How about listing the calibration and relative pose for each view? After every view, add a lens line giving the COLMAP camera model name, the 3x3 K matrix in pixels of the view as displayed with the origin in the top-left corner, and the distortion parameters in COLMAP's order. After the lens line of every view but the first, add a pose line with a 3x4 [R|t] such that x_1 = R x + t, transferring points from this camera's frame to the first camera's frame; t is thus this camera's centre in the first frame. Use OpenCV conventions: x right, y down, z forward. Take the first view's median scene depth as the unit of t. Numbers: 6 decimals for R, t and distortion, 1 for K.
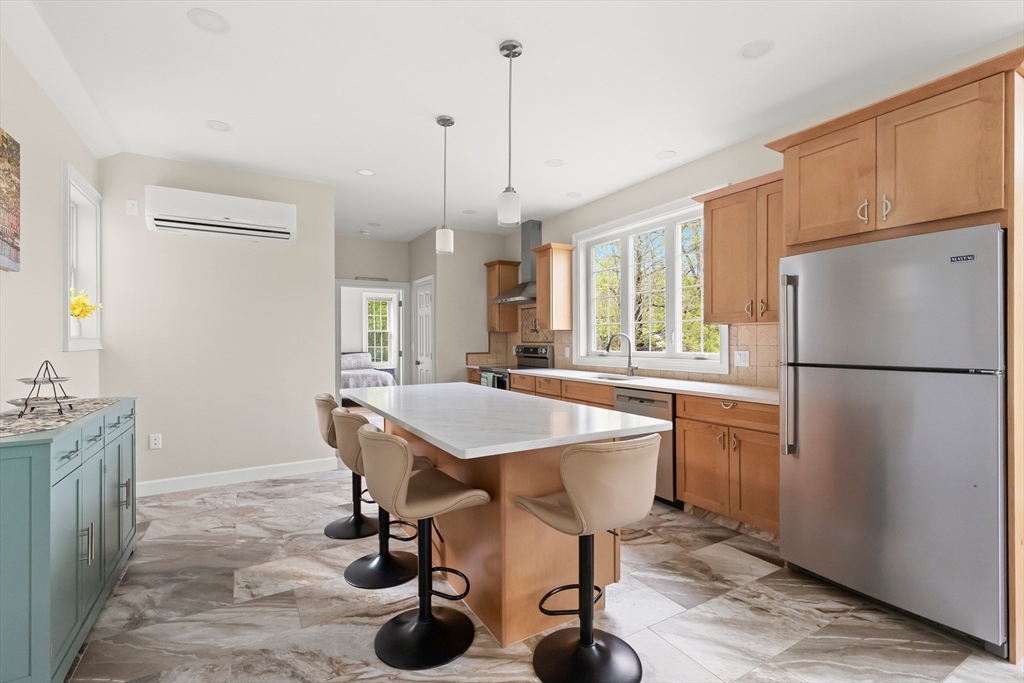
lens RADIAL K [[456.1, 0, 512.0], [0, 456.1, 341.5], [0, 0, 1]] dist [0.001467, -0.000360]
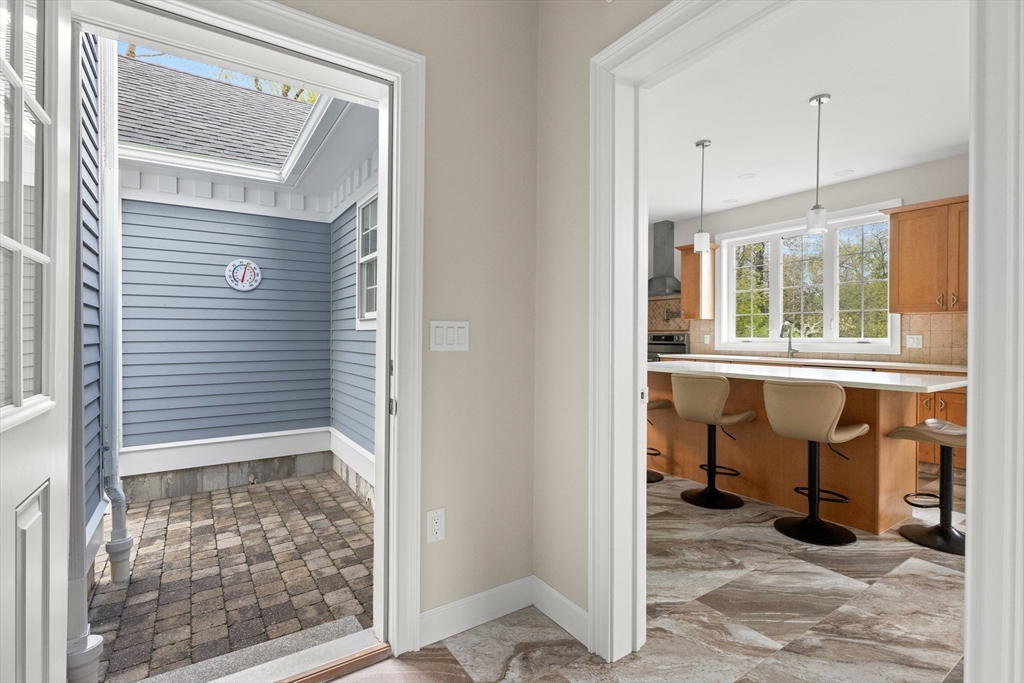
lens RADIAL K [[472.6, 0, 513.4], [0, 472.6, 337.9], [0, 0, 1]] dist [-0.001026, 0.000105]
pose [[0.998272, 0.006384, 0.058409, -0.637992], [-0.006510, 0.999977, 0.001960, 0.031551], [-0.058395, -0.002336, 0.998291, -0.206138]]
